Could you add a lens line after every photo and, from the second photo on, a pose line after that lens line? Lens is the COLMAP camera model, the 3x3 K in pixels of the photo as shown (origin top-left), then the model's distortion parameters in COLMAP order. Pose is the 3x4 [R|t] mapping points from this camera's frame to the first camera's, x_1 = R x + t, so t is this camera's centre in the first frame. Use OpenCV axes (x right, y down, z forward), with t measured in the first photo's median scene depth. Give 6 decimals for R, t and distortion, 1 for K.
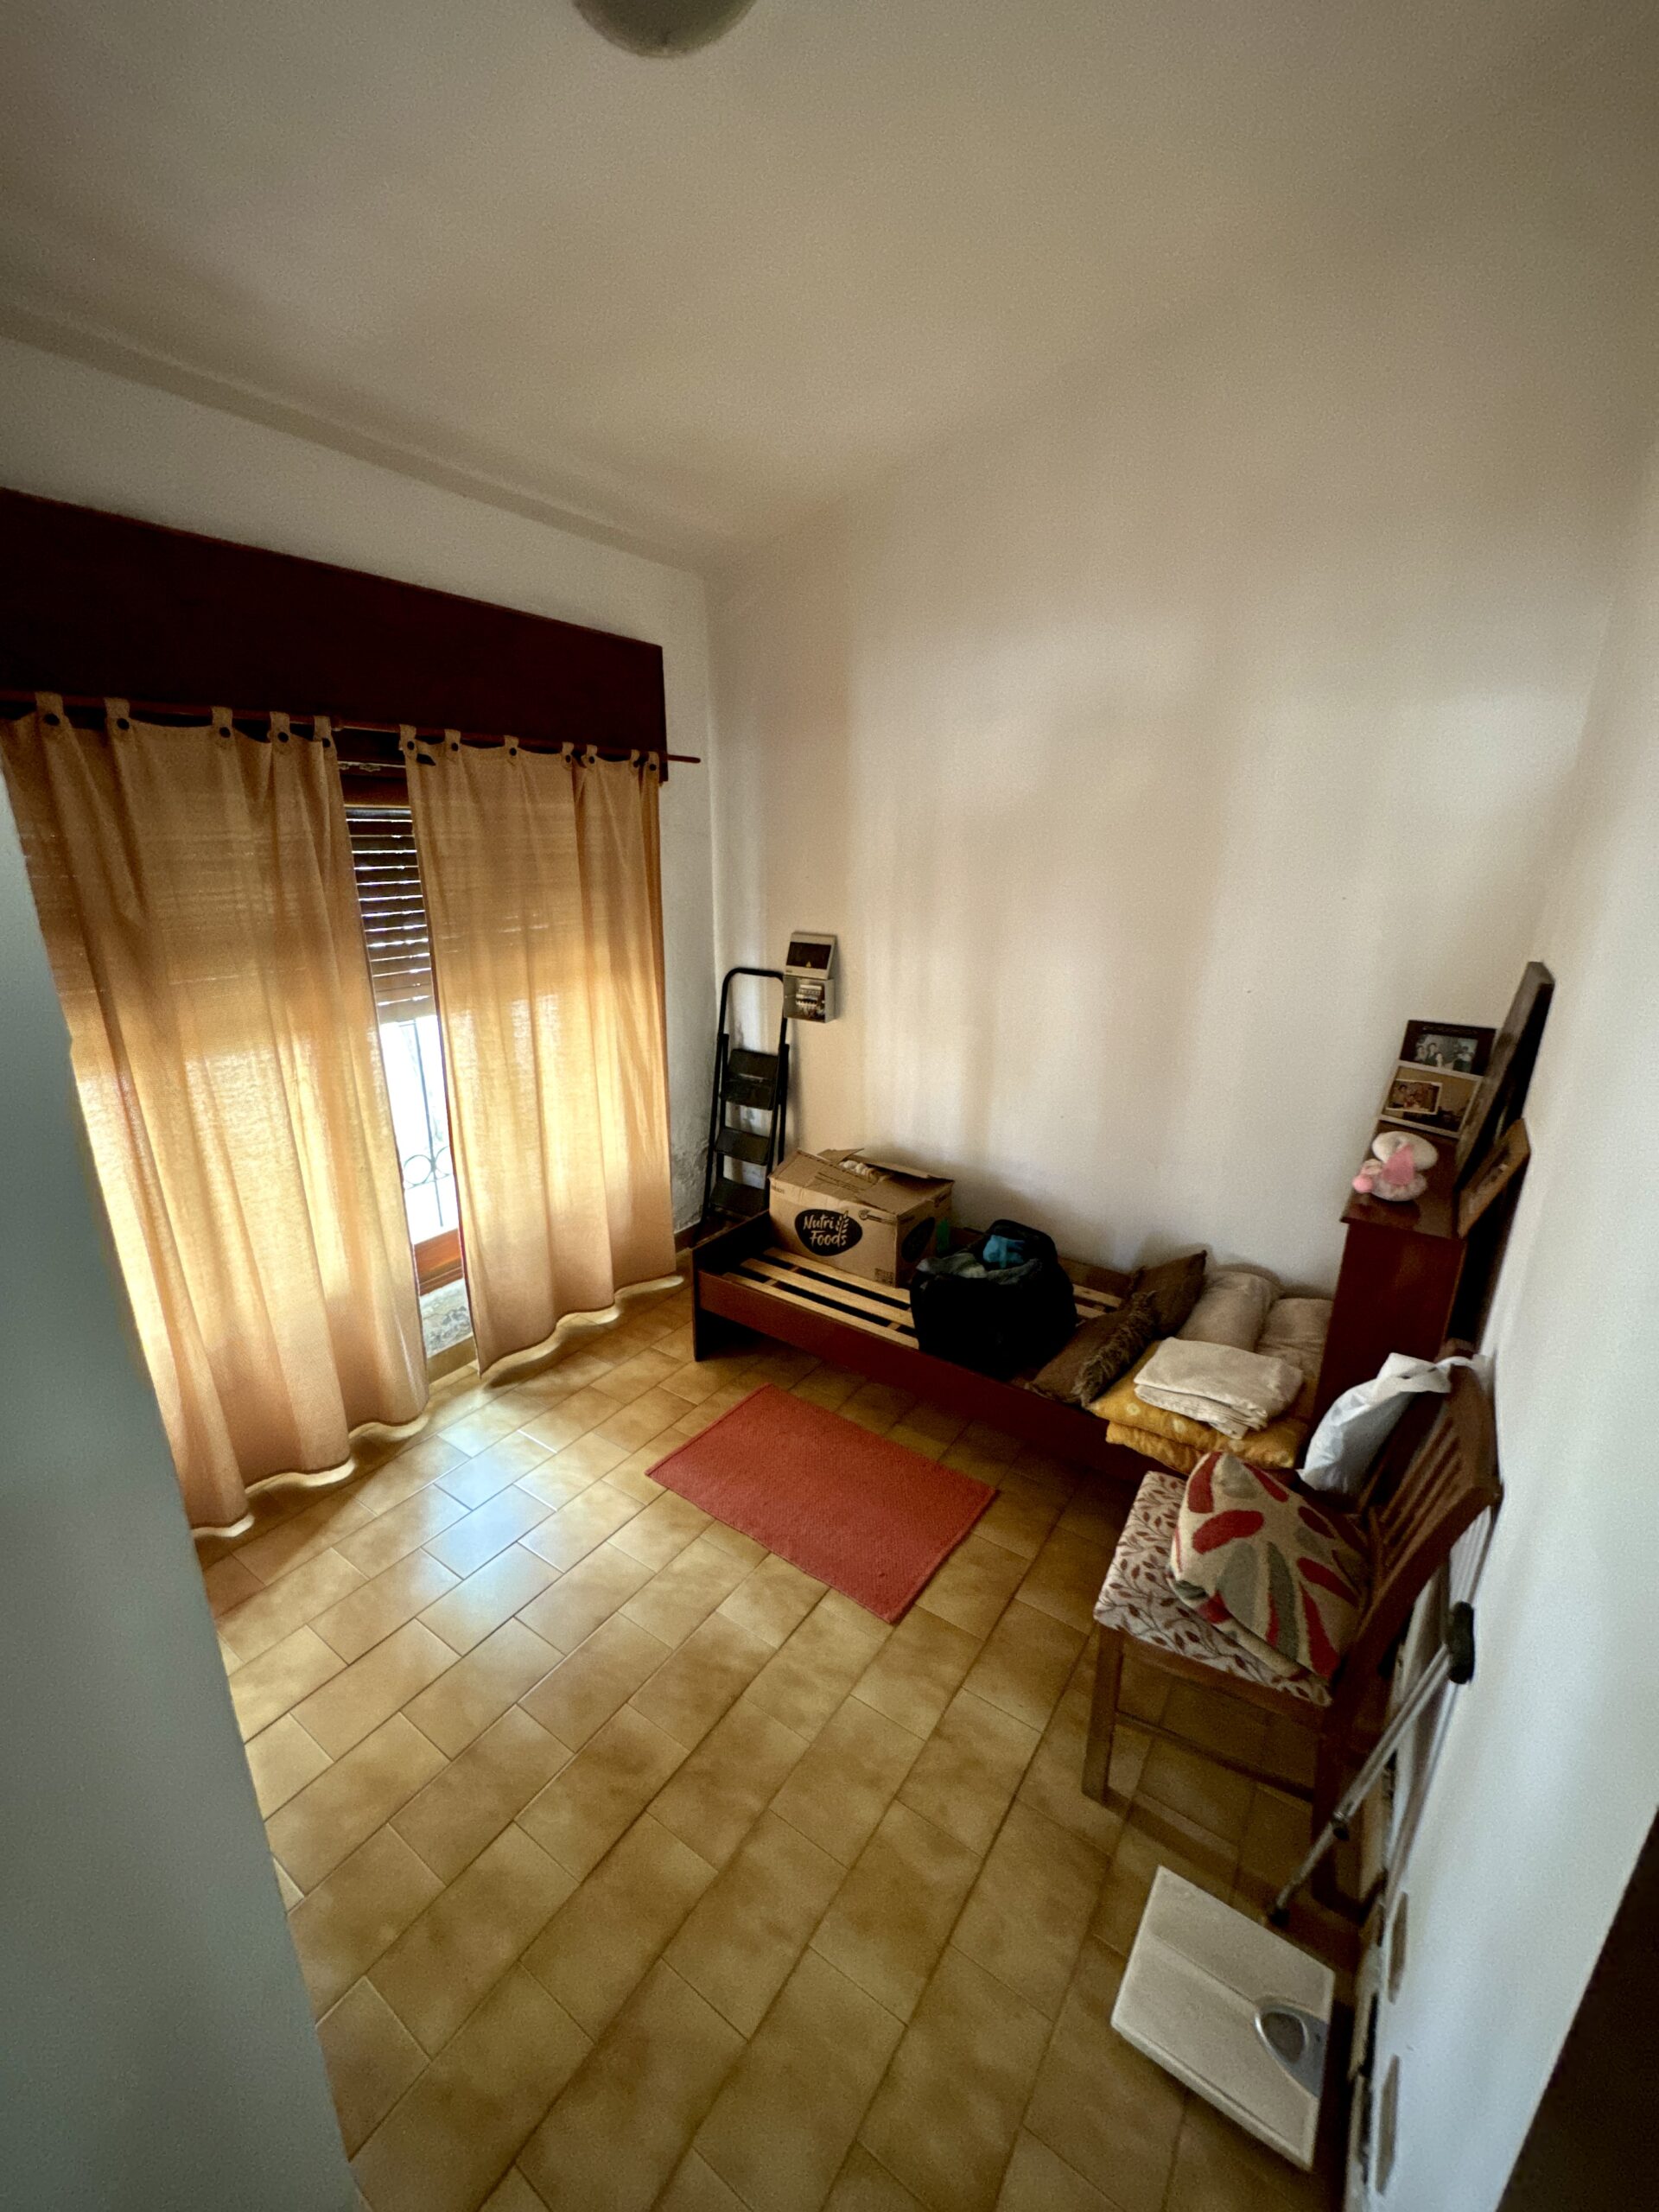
lens RADIAL K [[881.4, 0, 833.8], [0, 881.4, 1106.2], [0, 0, 1]] dist [-0.001300, 0.000290]
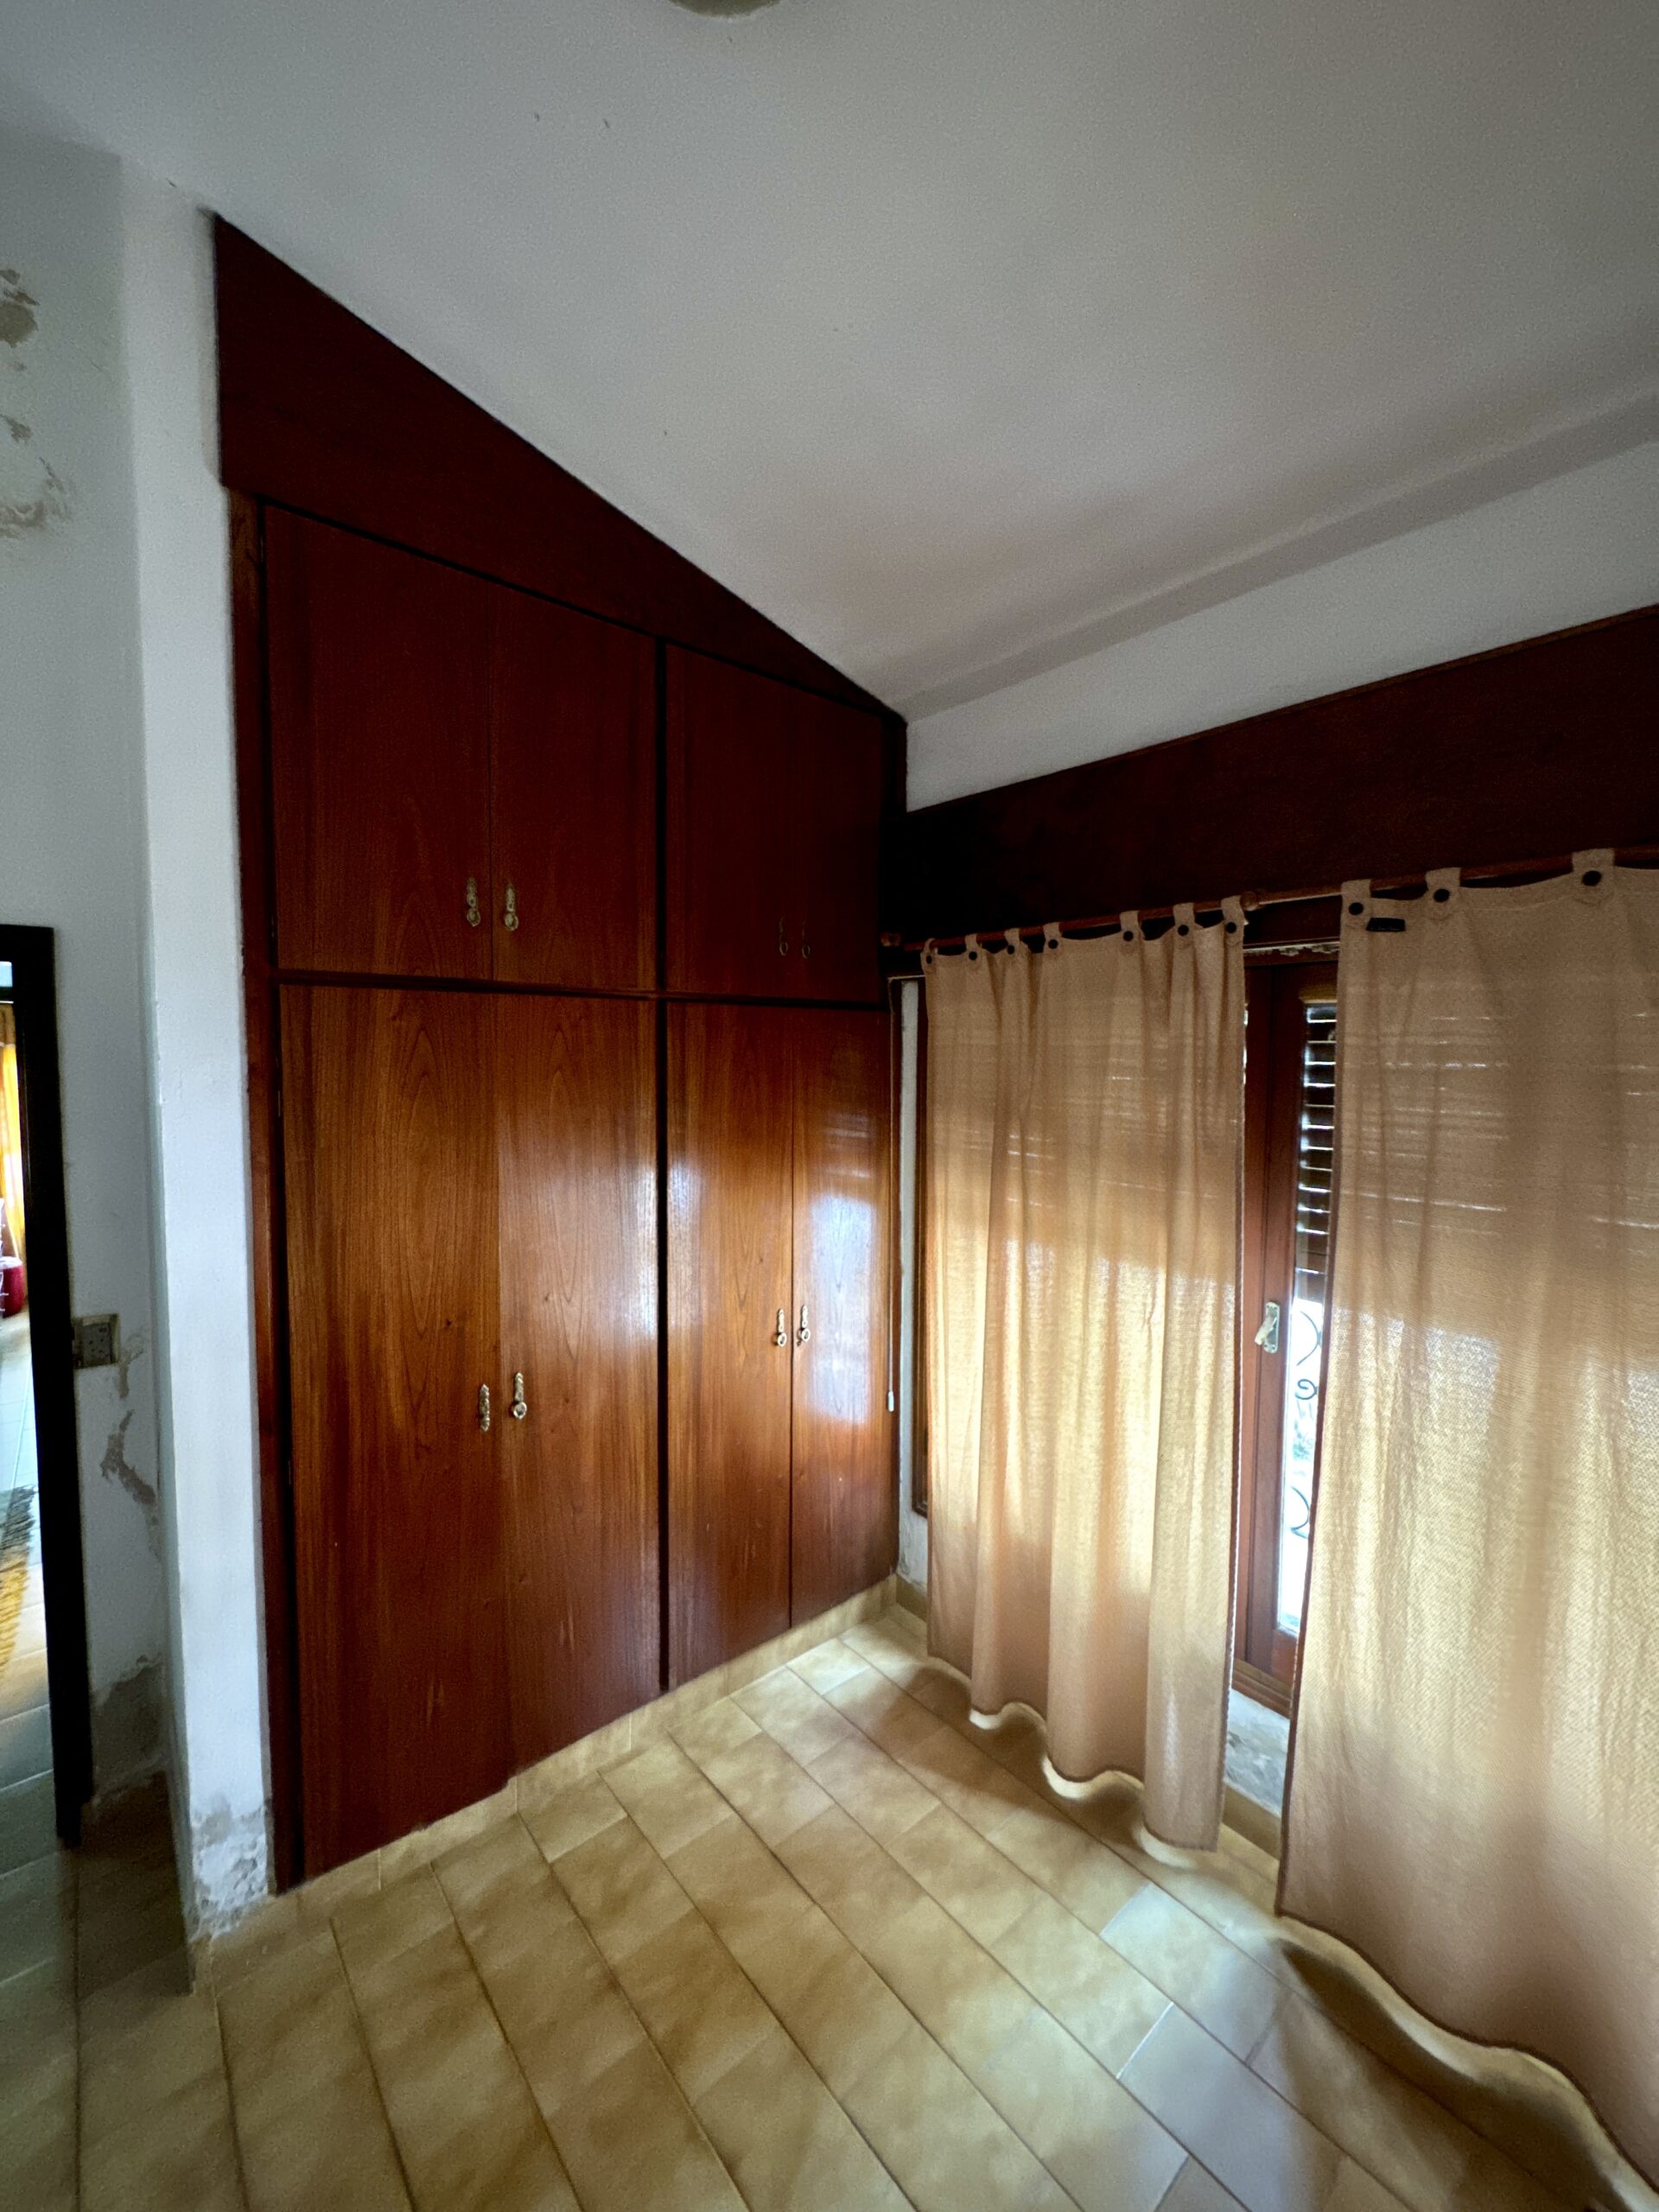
lens RADIAL K [[881.4, 0, 835.2], [0, 881.4, 1108.9], [0, 0, 1]] dist [-0.001300, 0.000290]
pose [[-0.259517, 0.045335, -0.964674, 0.270617], [-0.302599, 0.944779, 0.125805, -0.229679], [0.917107, 0.324558, -0.231468, 0.838685]]
